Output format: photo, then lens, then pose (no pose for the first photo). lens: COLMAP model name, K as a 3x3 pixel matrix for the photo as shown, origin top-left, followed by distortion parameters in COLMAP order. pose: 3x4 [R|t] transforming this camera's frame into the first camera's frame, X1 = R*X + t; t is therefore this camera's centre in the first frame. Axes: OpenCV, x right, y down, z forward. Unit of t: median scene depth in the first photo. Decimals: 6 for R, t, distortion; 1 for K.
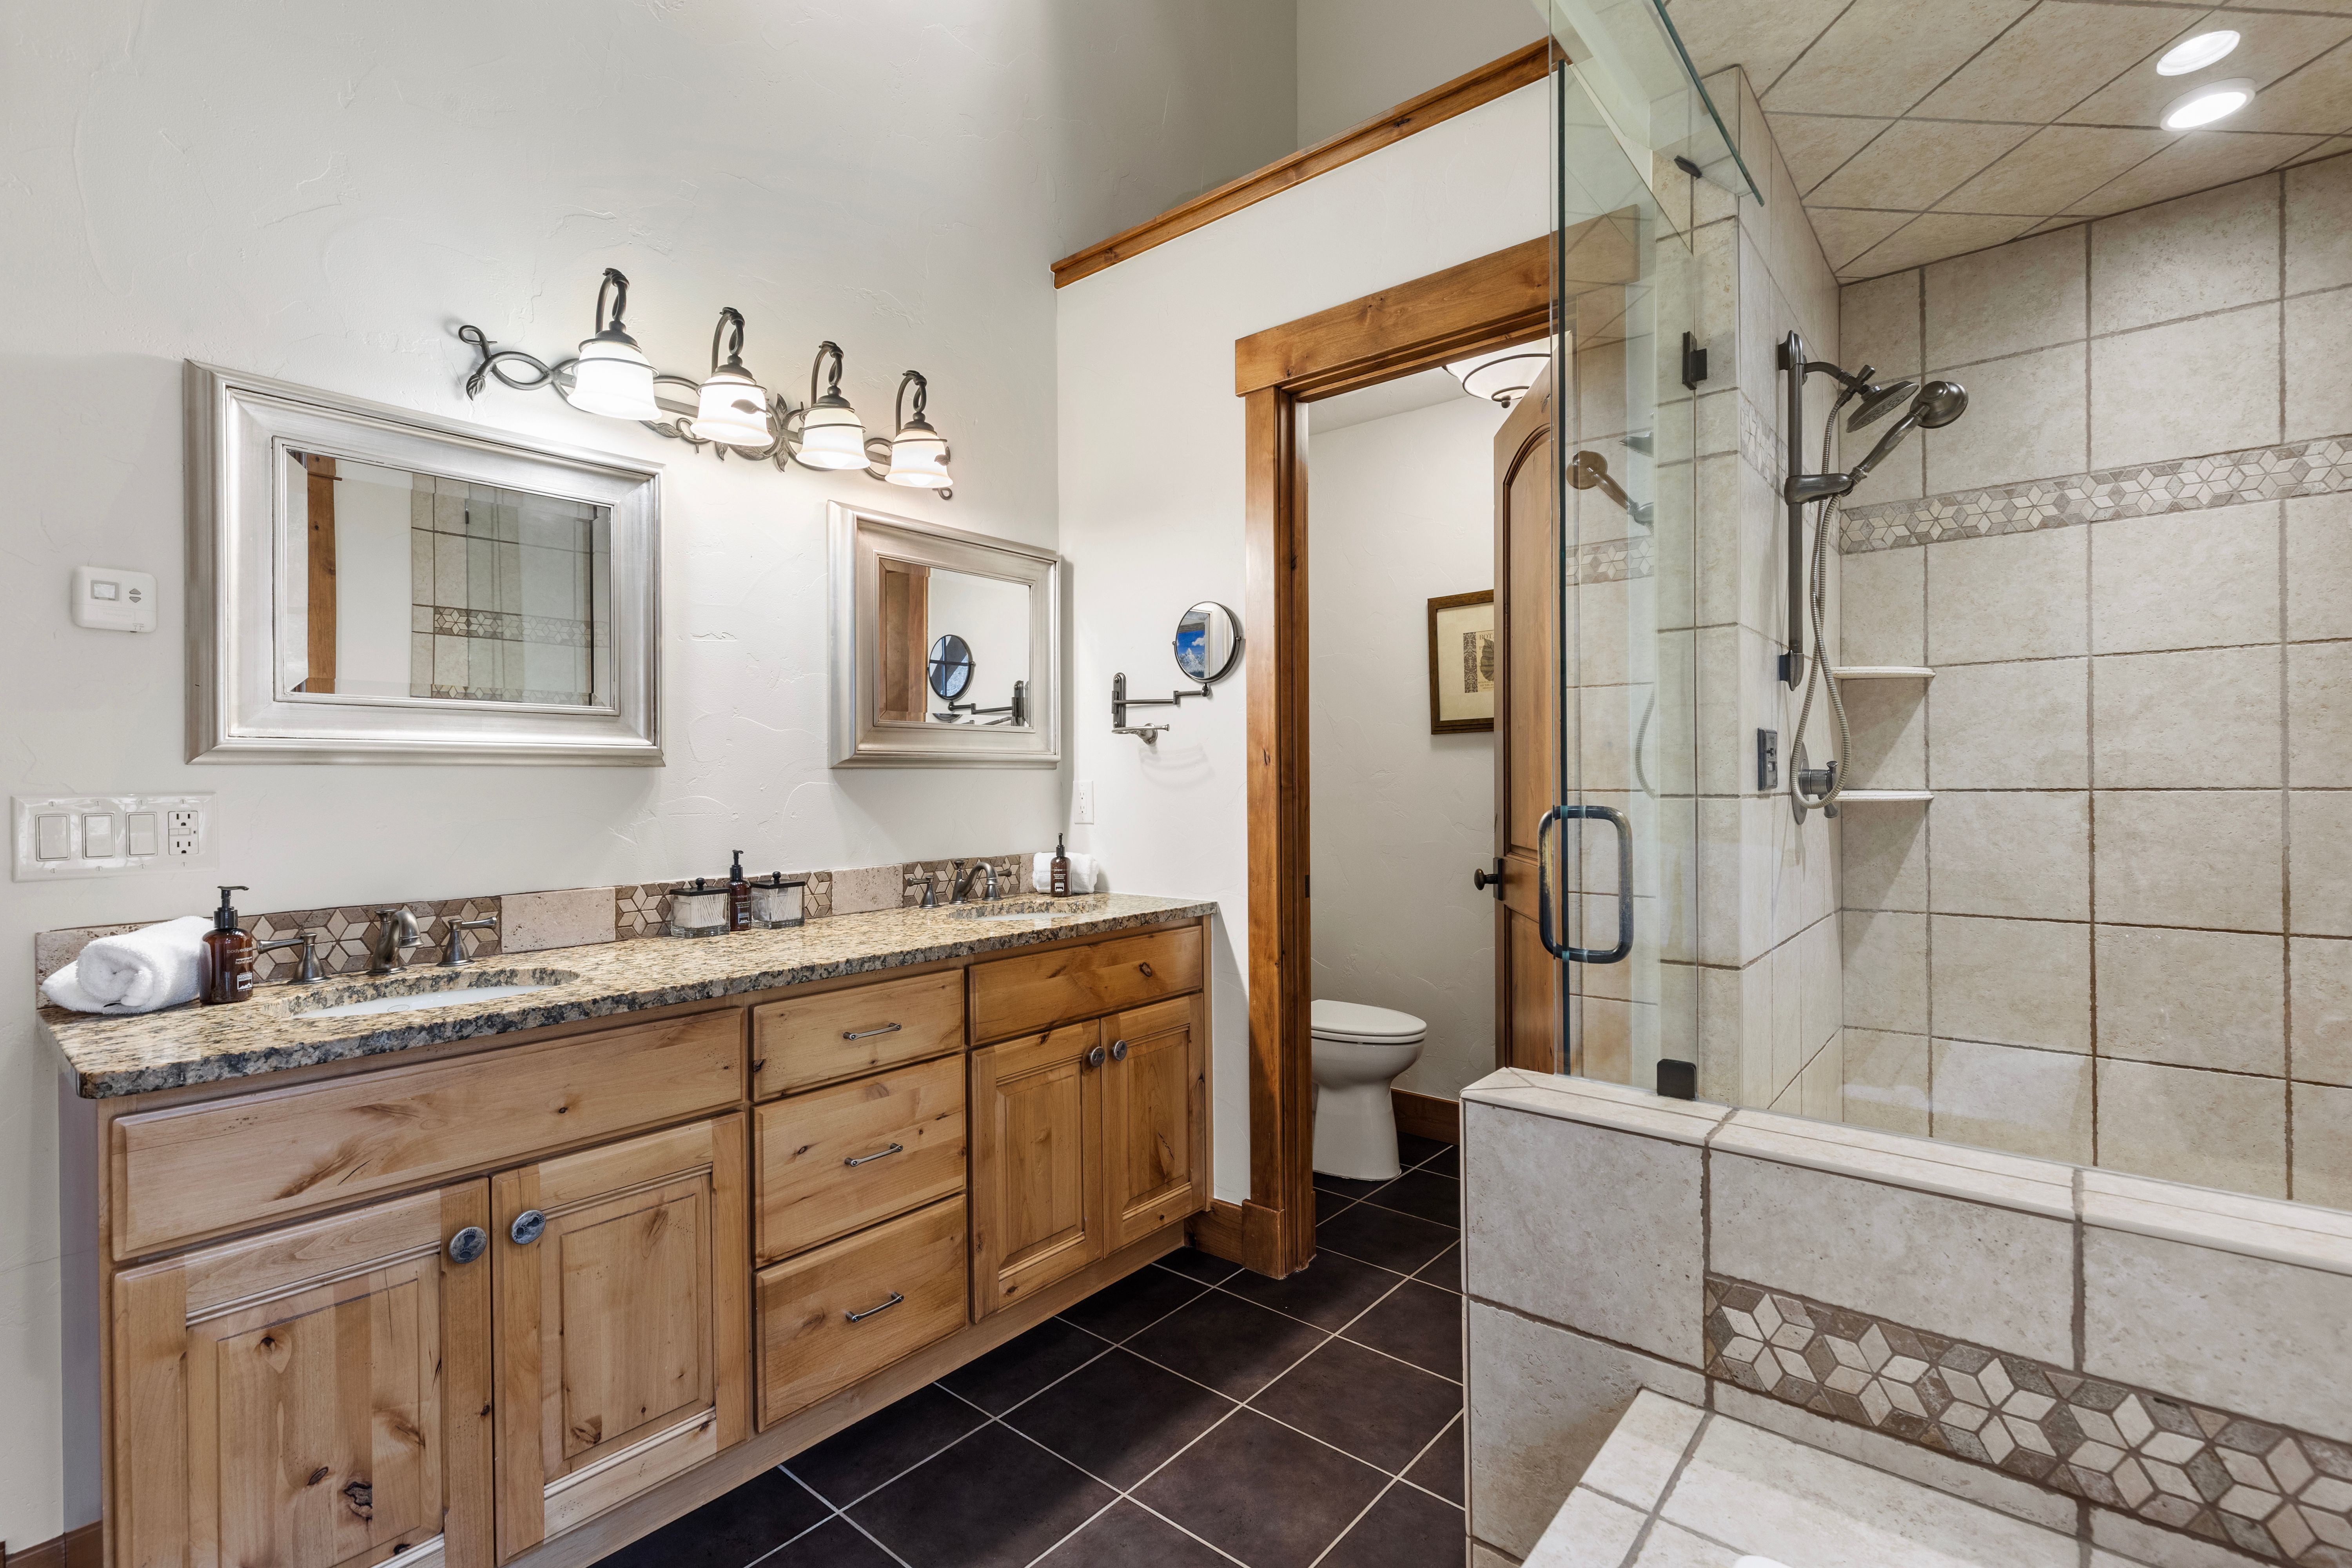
lens RADIAL K [[1065.9, 0, 1183.0], [0, 1065.9, 778.5], [0, 0, 1]] dist [0.001799, -0.000072]
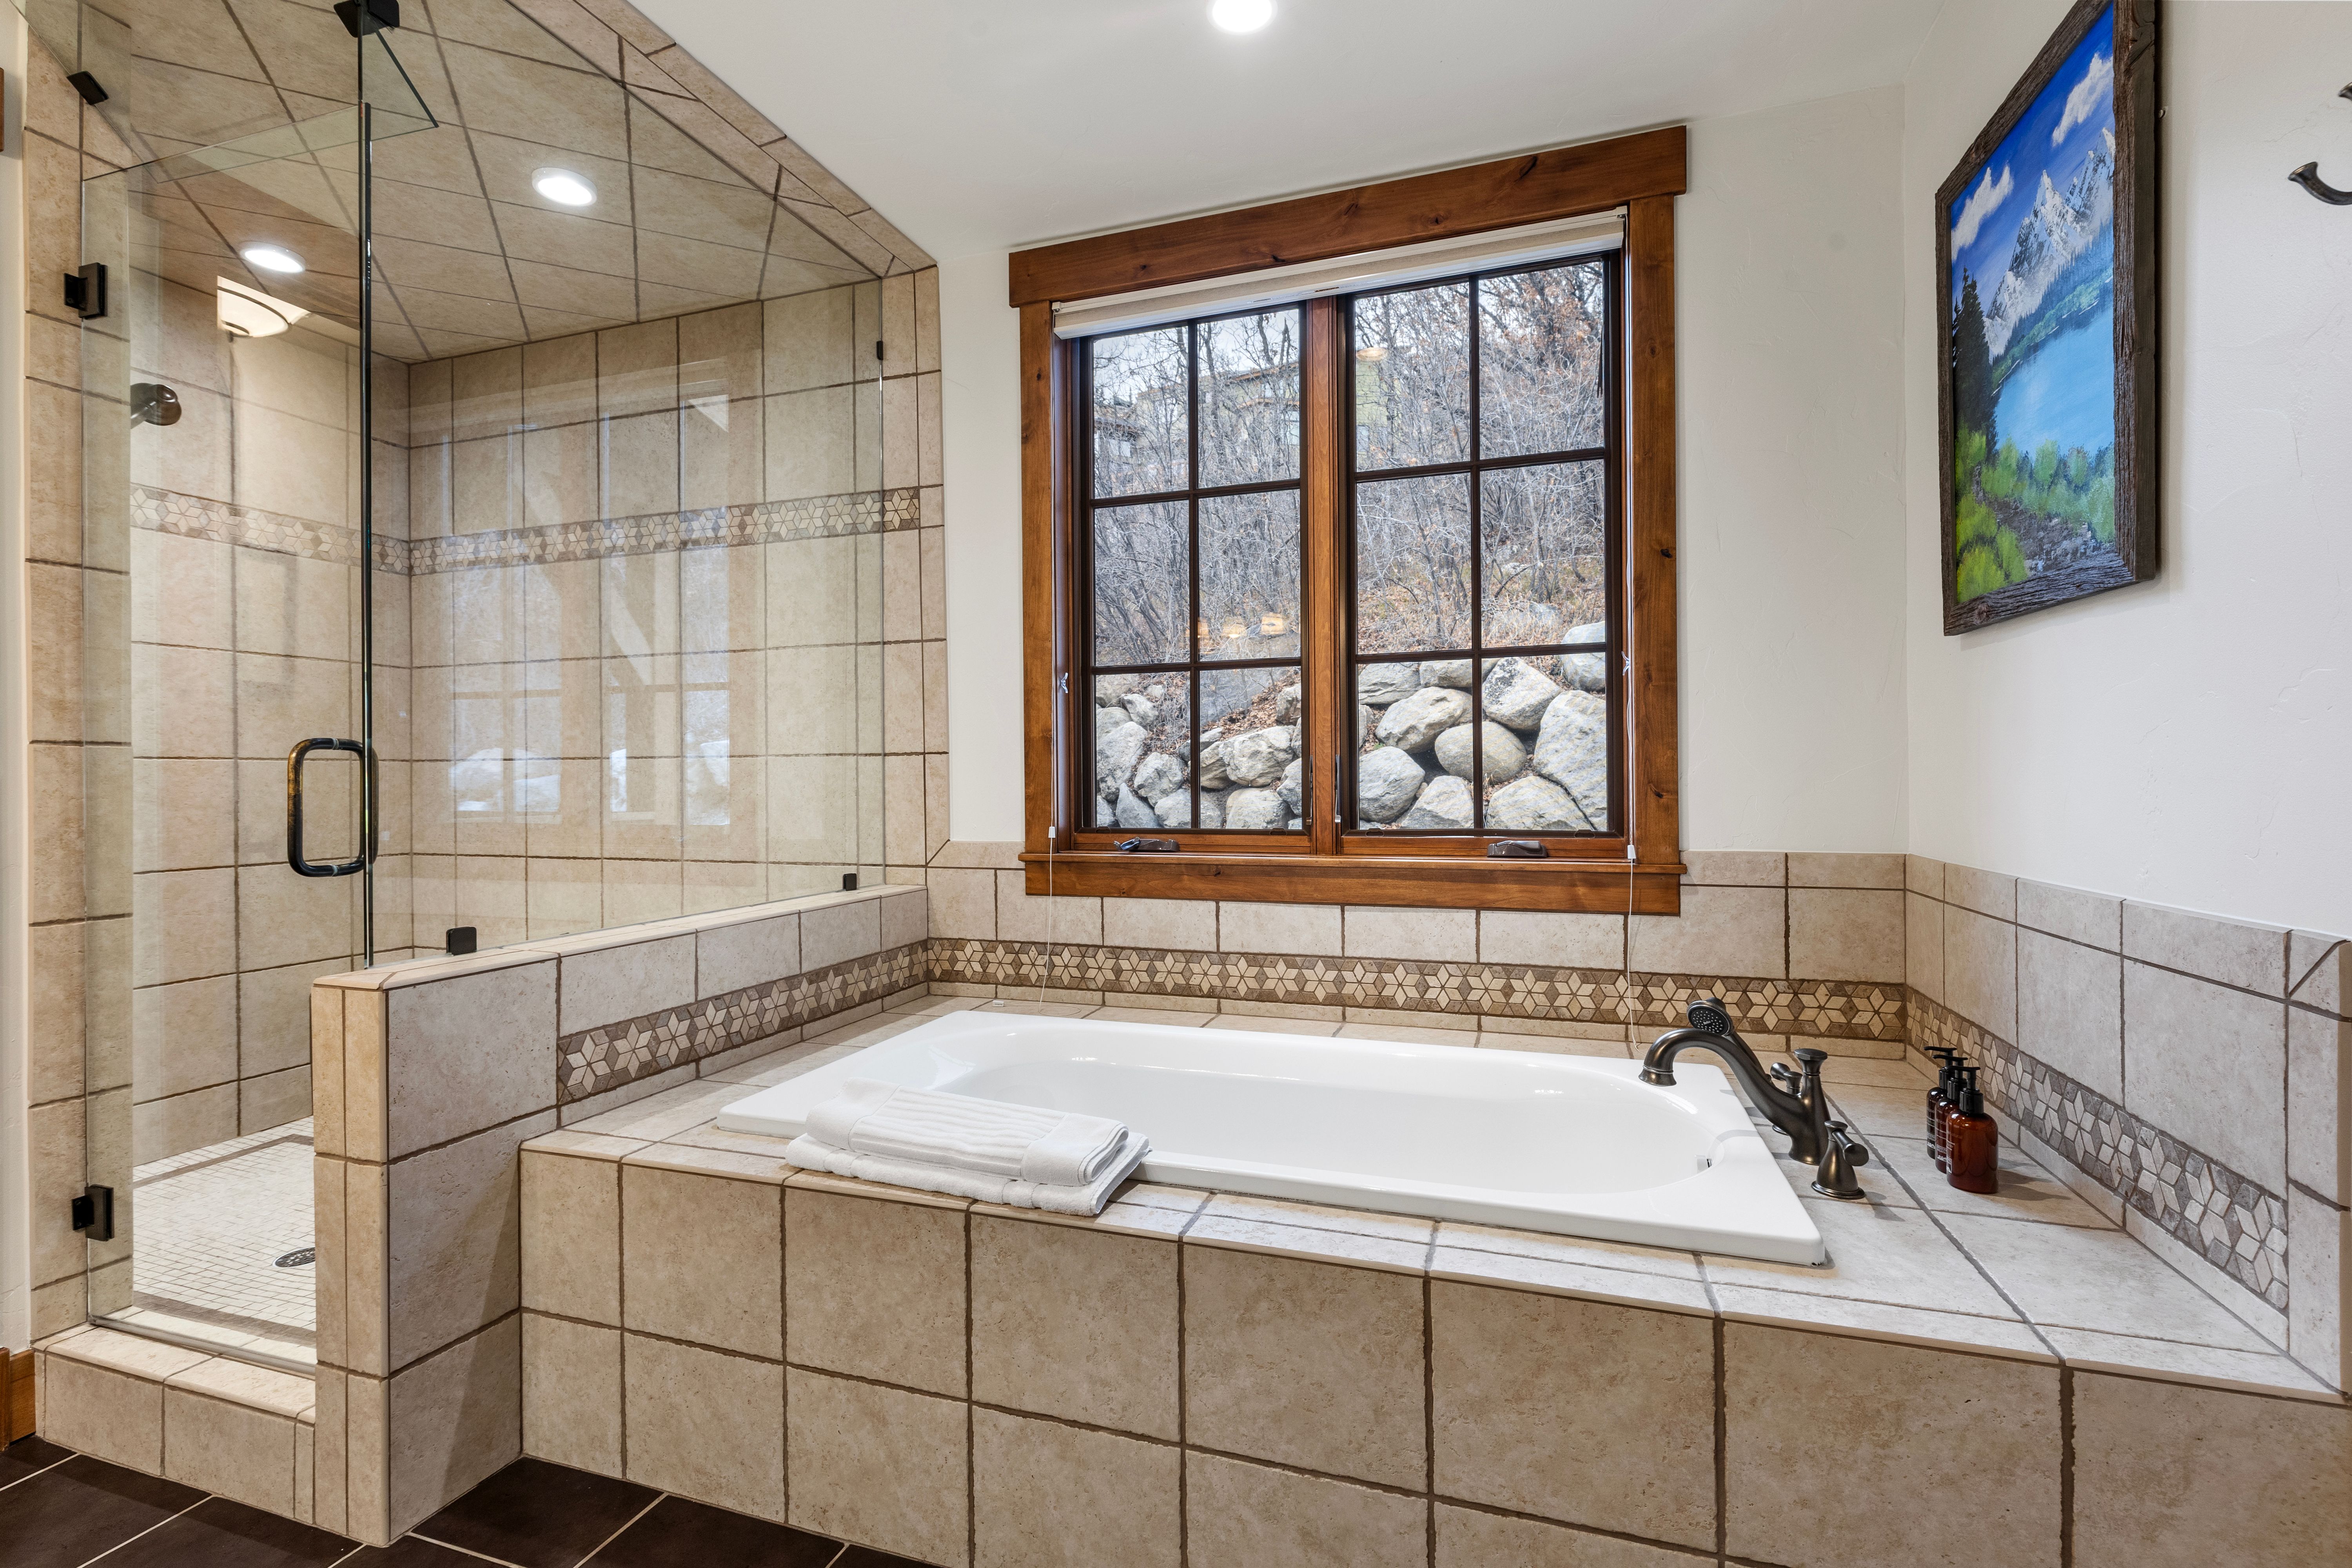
lens RADIAL K [[1065.9, 0, 1174.0], [0, 1065.9, 783.5], [0, 0, 1]] dist [0.001799, -0.000072]
pose [[-0.363956, 0.005839, 0.931398, -1.269329], [0.008307, 0.999961, -0.003023, 0.105816], [-0.931379, 0.006637, -0.363991, 0.730342]]
